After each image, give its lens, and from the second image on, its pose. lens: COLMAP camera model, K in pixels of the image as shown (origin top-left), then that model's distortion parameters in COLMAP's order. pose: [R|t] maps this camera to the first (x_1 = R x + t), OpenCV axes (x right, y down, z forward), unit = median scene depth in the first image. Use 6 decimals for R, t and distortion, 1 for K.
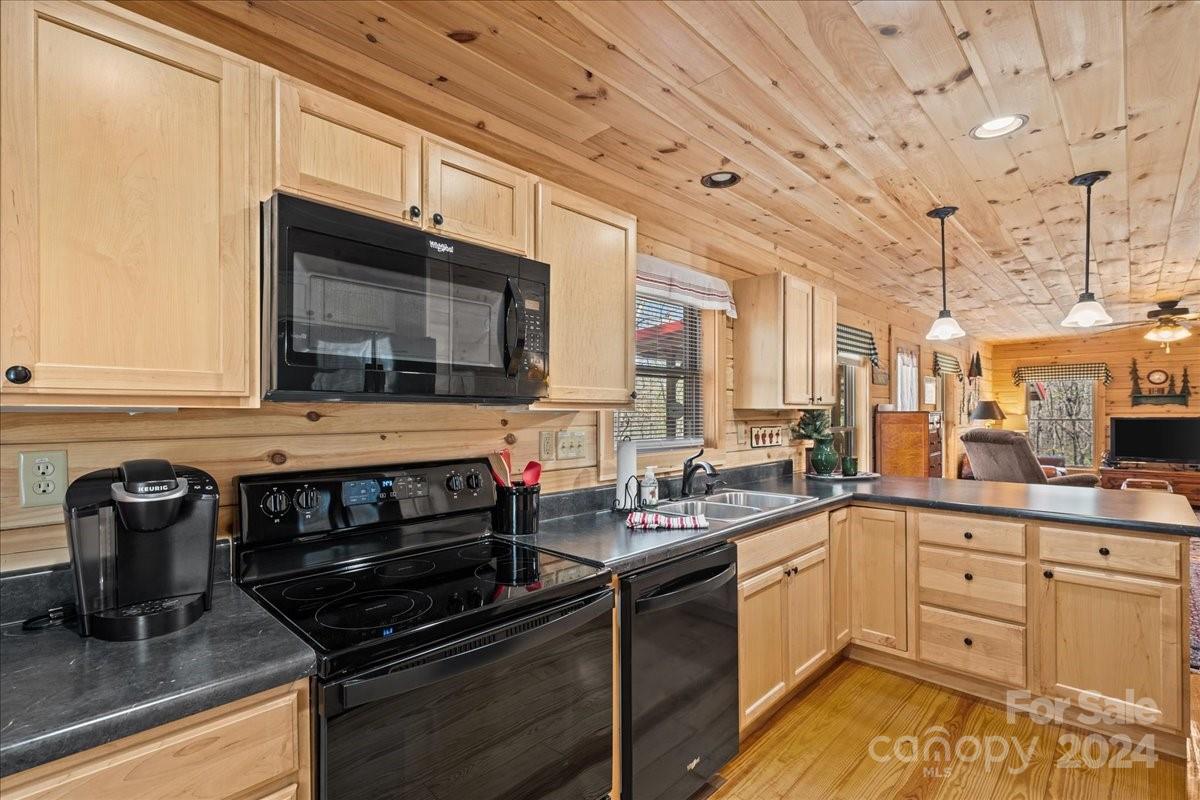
lens RADIAL K [[541.4, 0, 597.4], [0, 541.4, 416.3], [0, 0, 1]] dist [-0.007981, 0.003290]
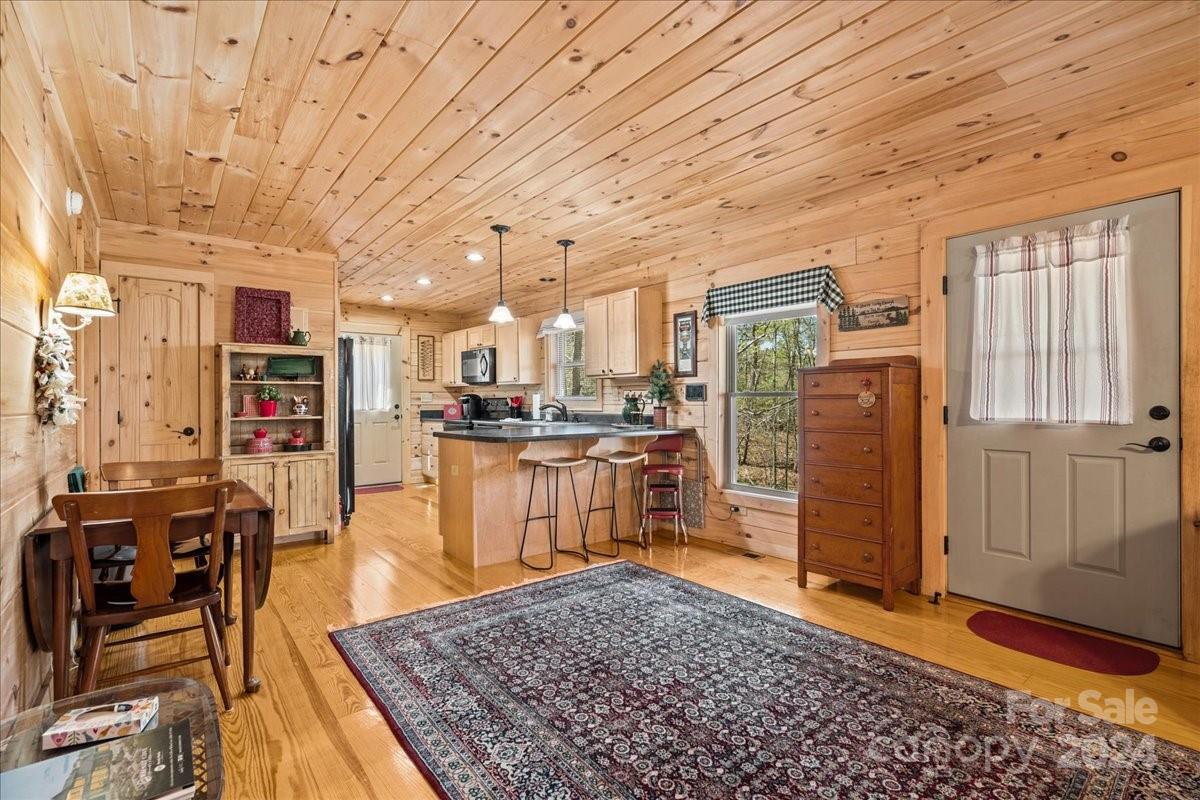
lens RADIAL K [[547.5, 0, 592.1], [0, 547.5, 401.6], [0, 0, 1]] dist [-0.010110, 0.004688]
pose [[-0.123415, 0.007598, -0.992326, 0.844566], [-0.001479, 0.999968, 0.007841, 0.018548], [0.992354, 0.002435, -0.123400, 0.499800]]
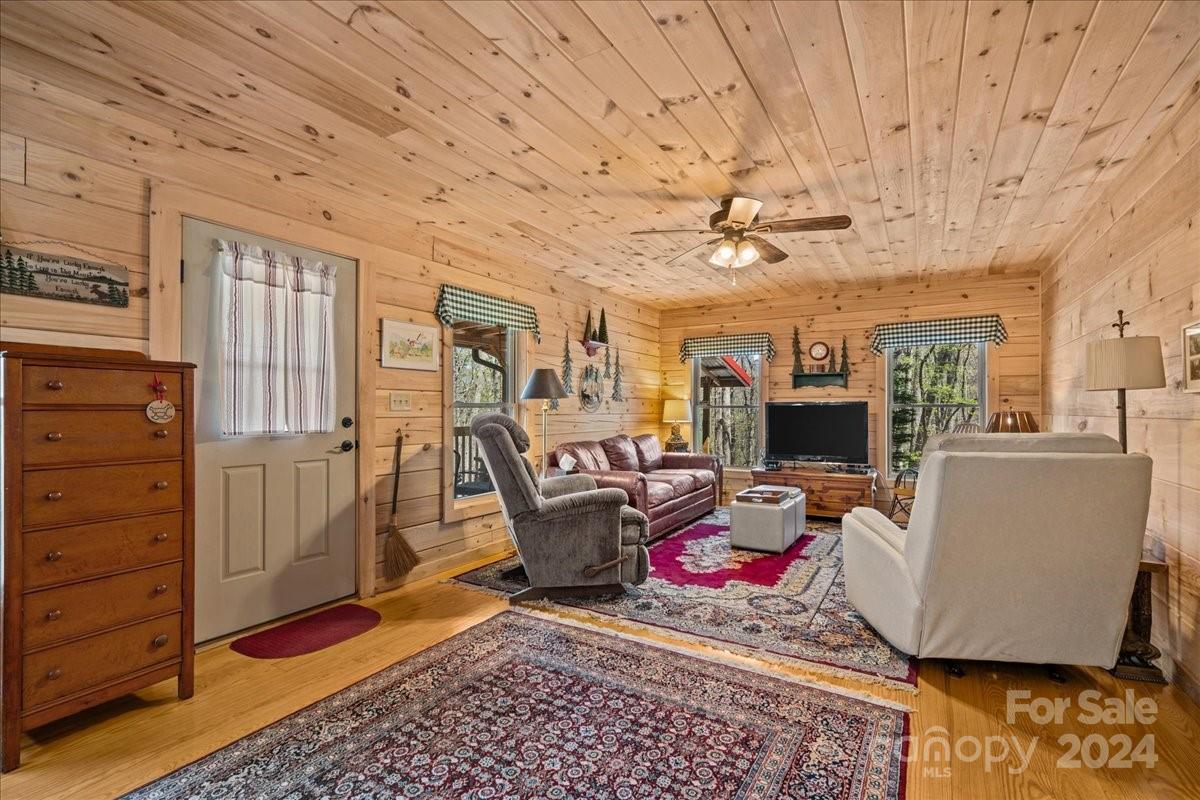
lens RADIAL K [[541.4, 0, 605.7], [0, 541.4, 408.4], [0, 0, 1]] dist [-0.007981, 0.003290]
pose [[0.970669, 0.005807, 0.240348, 0.570432], [-0.003119, 0.999928, -0.011562, 0.020496], [-0.240398, 0.010473, 0.970618, 0.327934]]
